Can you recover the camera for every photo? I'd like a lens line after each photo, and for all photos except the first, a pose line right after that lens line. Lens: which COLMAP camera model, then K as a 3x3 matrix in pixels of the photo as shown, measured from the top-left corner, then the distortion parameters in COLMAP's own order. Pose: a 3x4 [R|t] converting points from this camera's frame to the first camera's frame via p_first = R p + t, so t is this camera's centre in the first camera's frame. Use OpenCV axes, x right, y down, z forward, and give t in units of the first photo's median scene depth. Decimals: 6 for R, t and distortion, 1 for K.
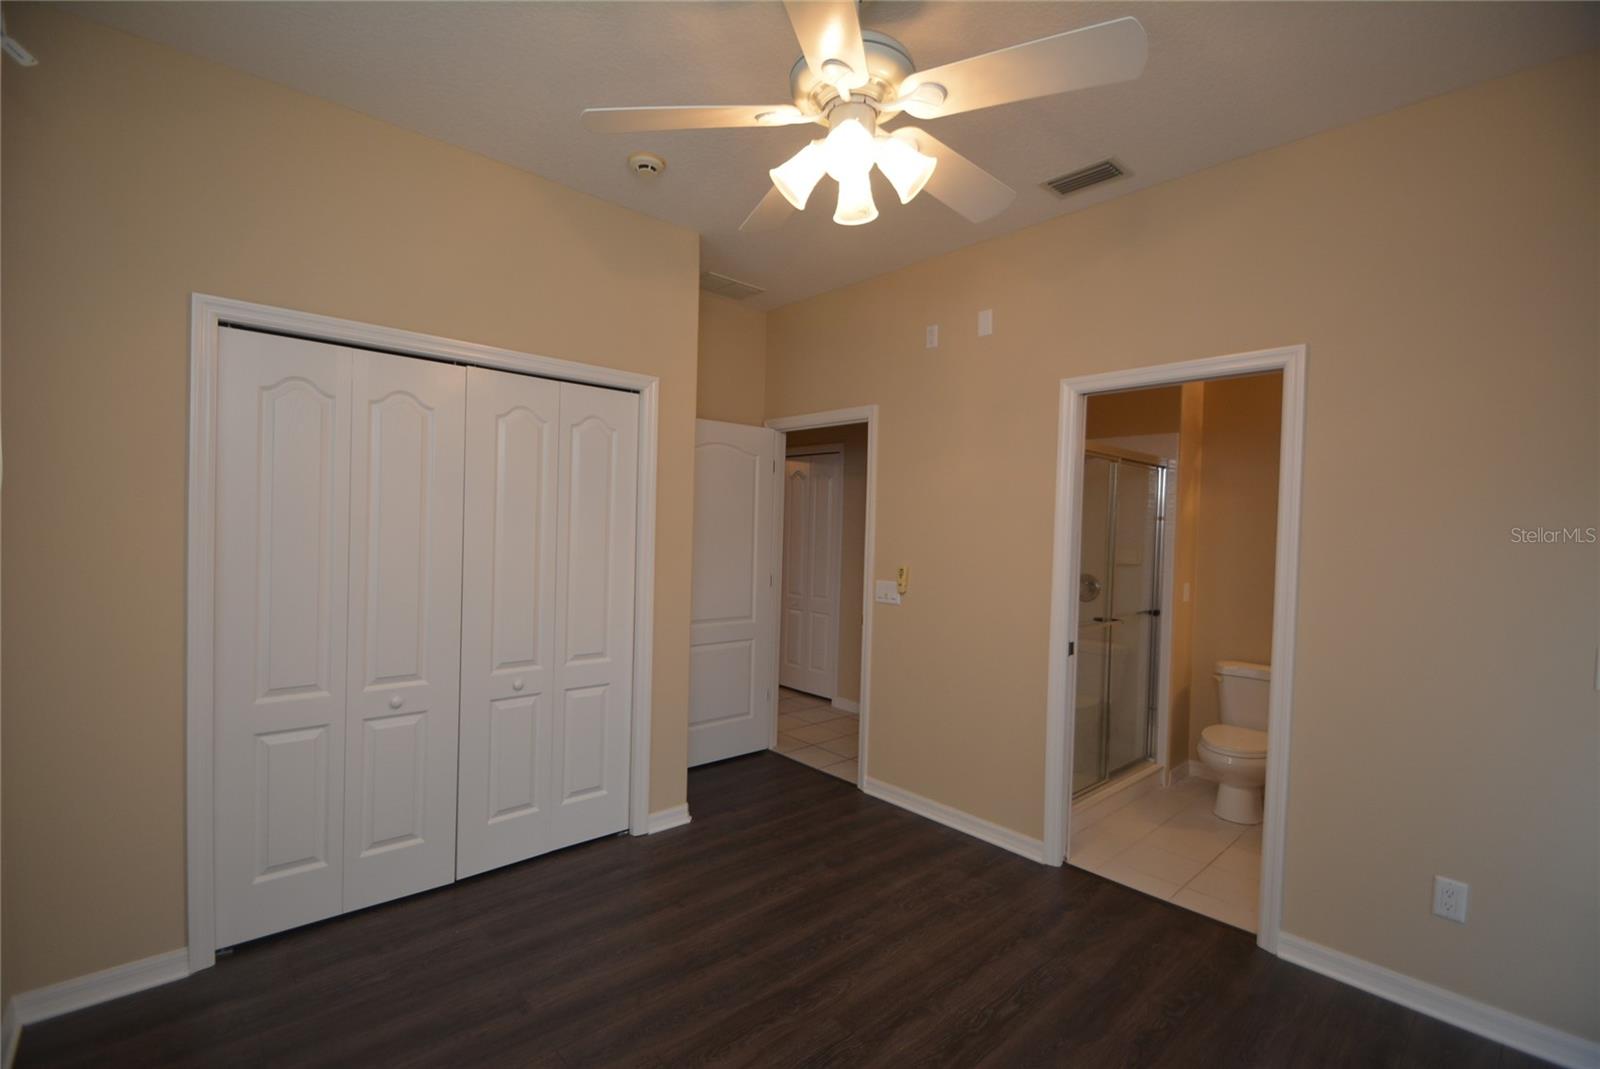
lens RADIAL K [[699.4, 0, 791.1], [0, 699.4, 539.0], [0, 0, 1]] dist [0.016440, -0.016527]
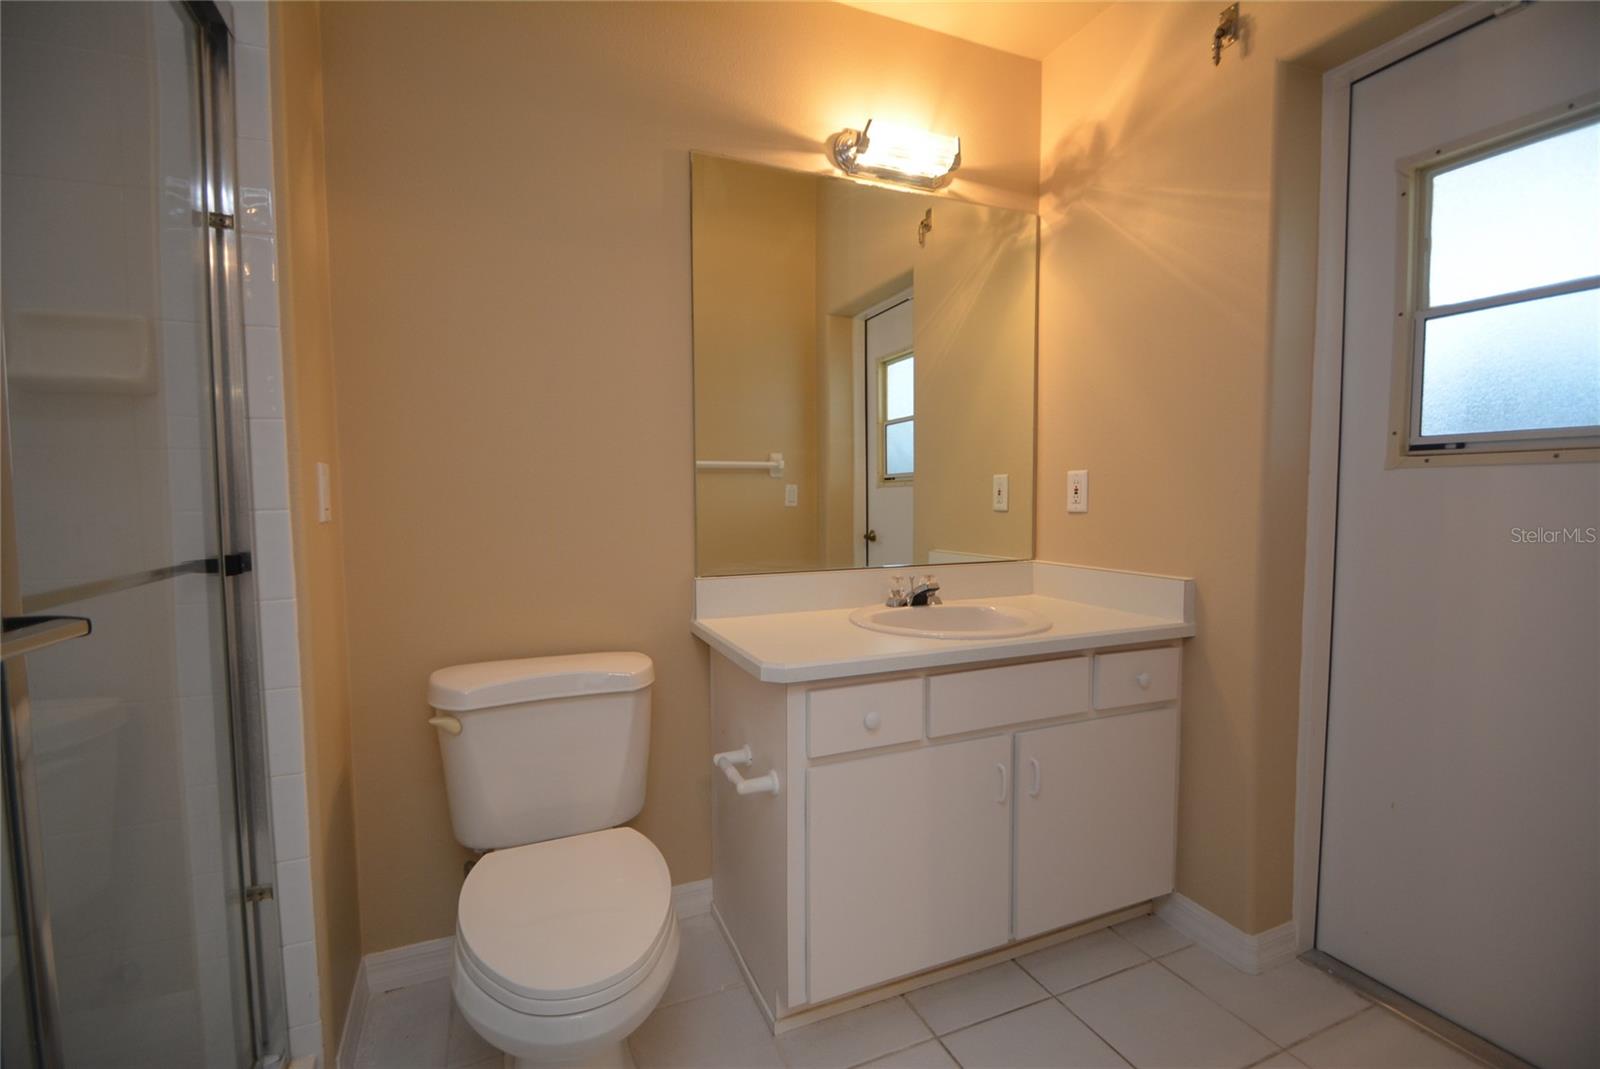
lens RADIAL K [[699.4, 0, 791.1], [0, 699.4, 539.0], [0, 0, 1]] dist [0.016440, -0.016527]
pose [[0.367543, -0.091351, 0.925509, 0.351217], [0.031933, 0.995817, 0.085610, 0.079513], [-0.929458, -0.001911, 0.368922, 0.704946]]
